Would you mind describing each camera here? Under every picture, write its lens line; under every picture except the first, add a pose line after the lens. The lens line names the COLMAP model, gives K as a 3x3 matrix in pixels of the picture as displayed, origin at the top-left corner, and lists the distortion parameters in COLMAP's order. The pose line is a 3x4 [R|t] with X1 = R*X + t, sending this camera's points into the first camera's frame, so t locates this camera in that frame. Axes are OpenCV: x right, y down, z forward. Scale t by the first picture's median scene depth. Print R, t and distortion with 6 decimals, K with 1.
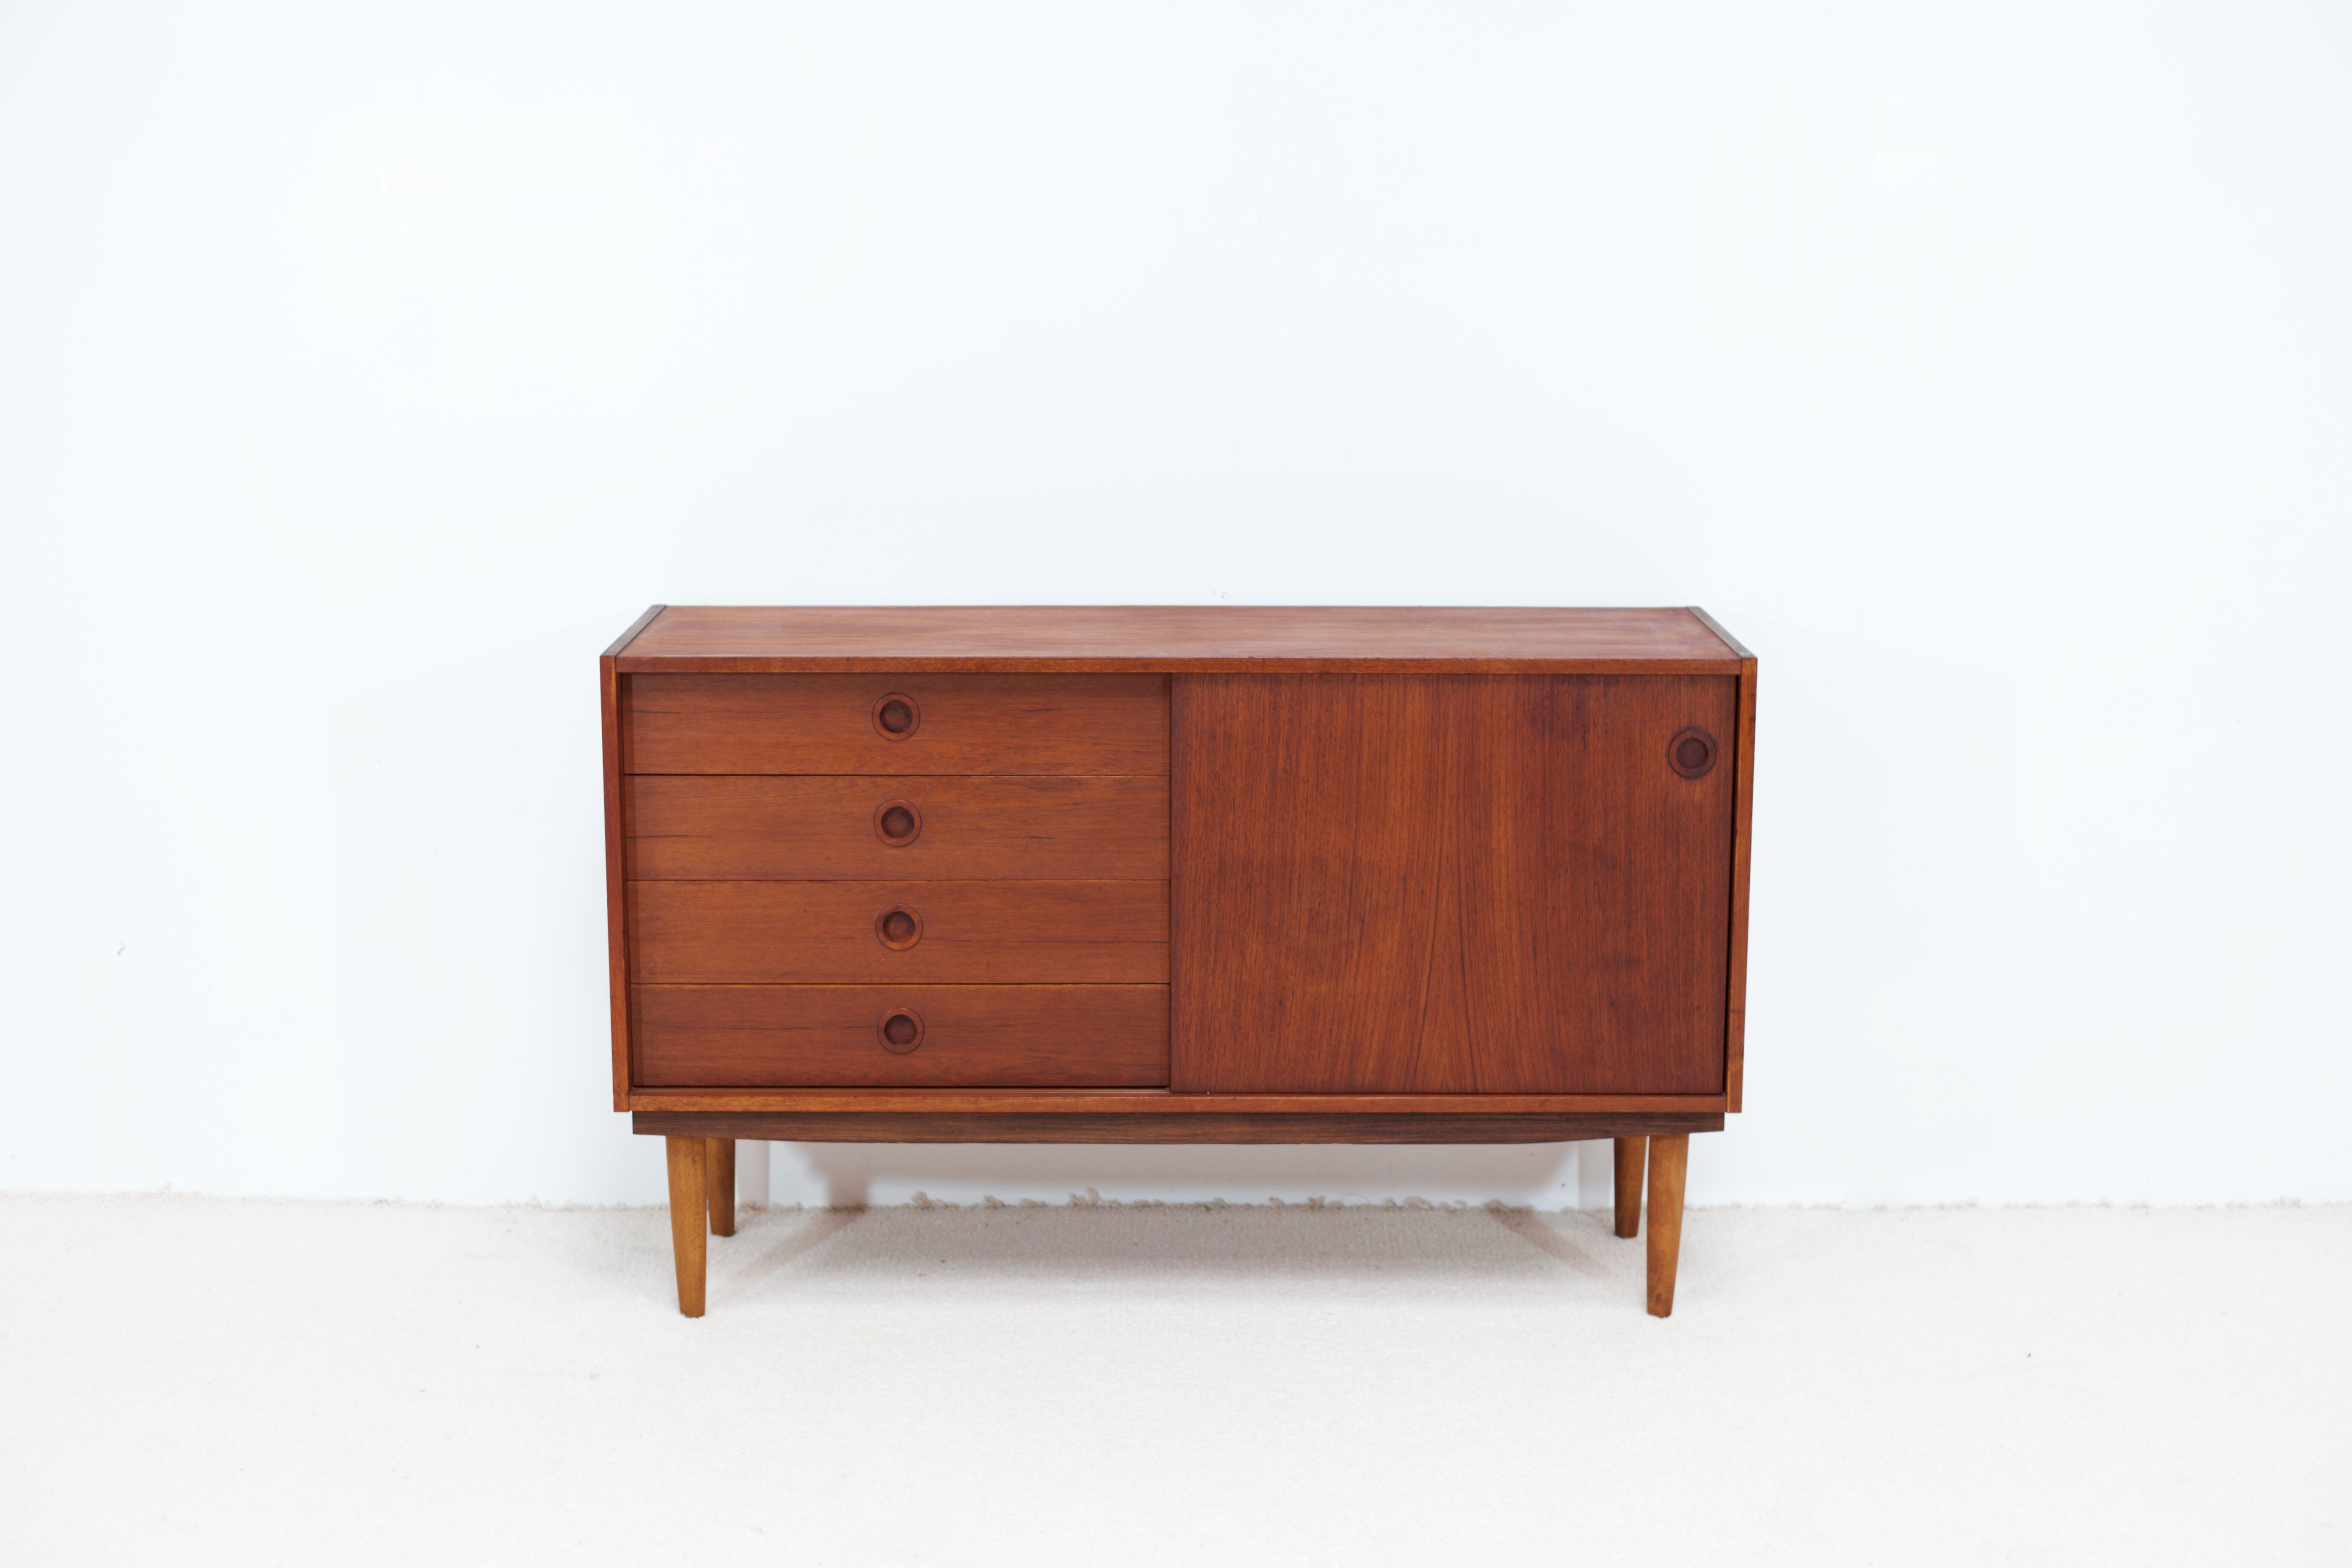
lens RADIAL K [[3540.5, 0, 1176.0], [0, 3540.5, 784.0], [0, 0, 1]] dist [-0.116012, -0.078607]
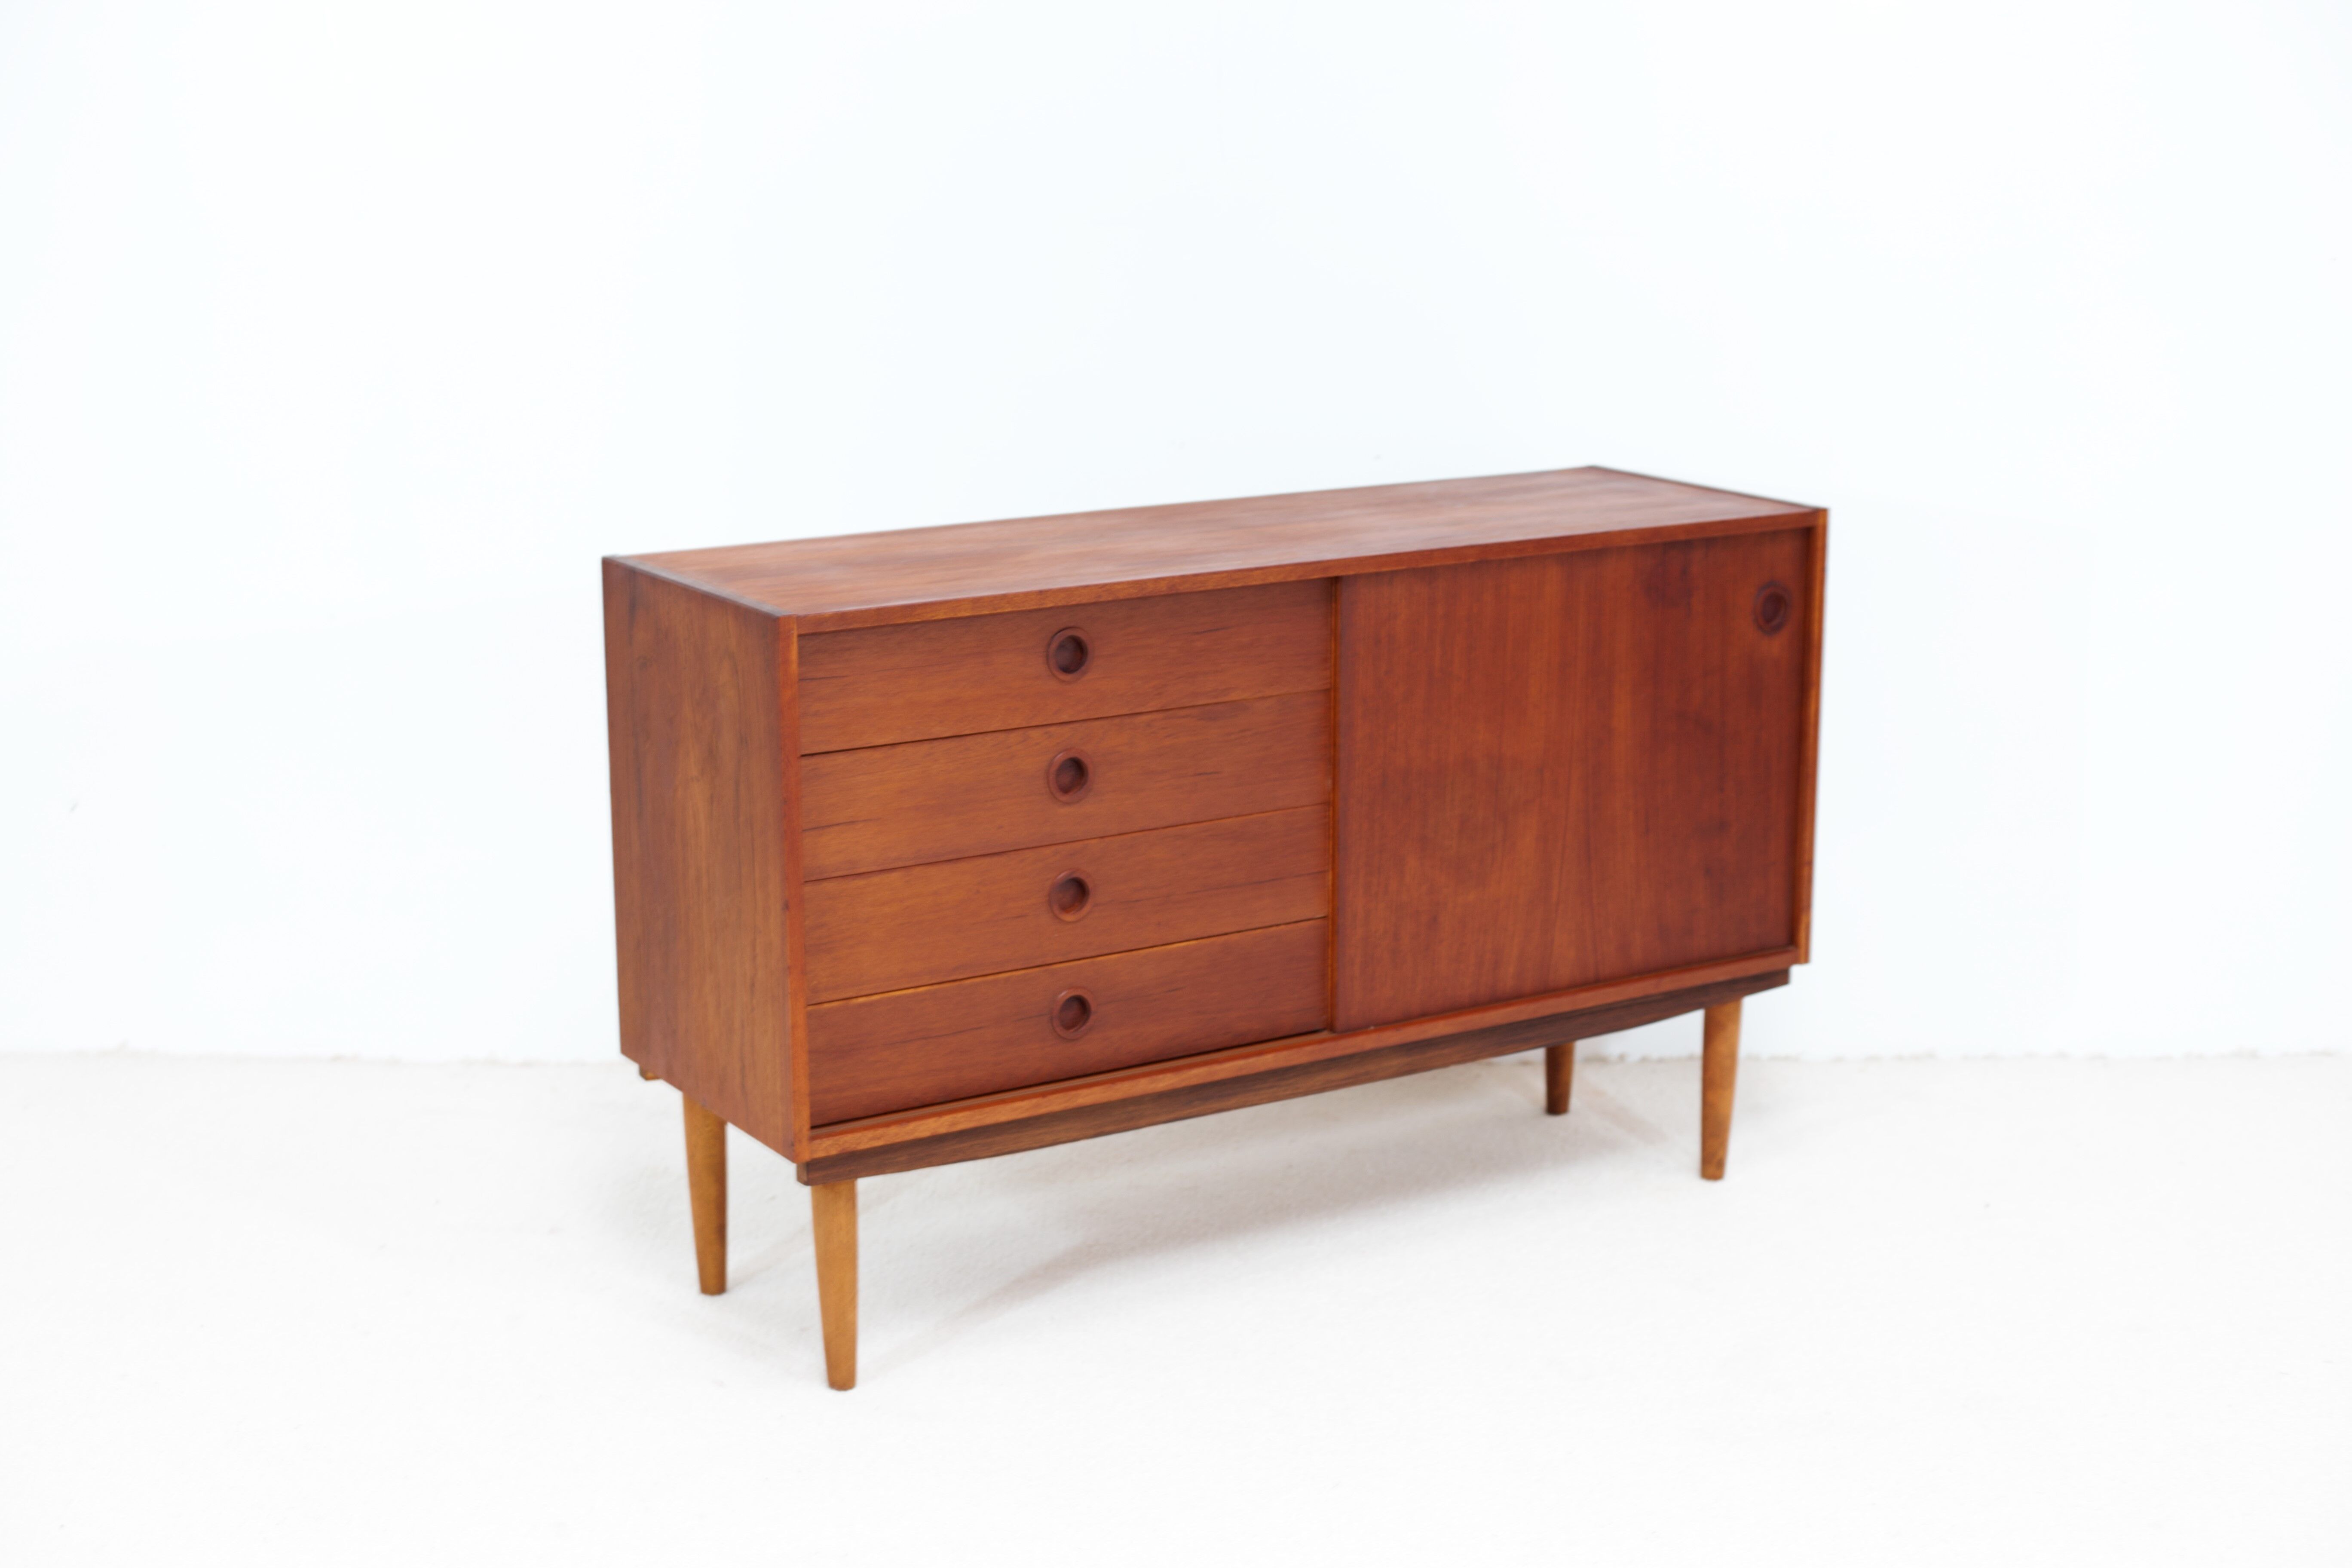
lens RADIAL K [[3540.5, 0, 1176.0], [0, 3540.5, 784.0], [0, 0, 1]] dist [-0.116012, -0.078607]
pose [[0.837843, -0.122439, 0.532004, -0.519900], [0.099461, 0.992450, 0.071771, -0.047002], [-0.536775, -0.007219, 0.843695, 0.254061]]
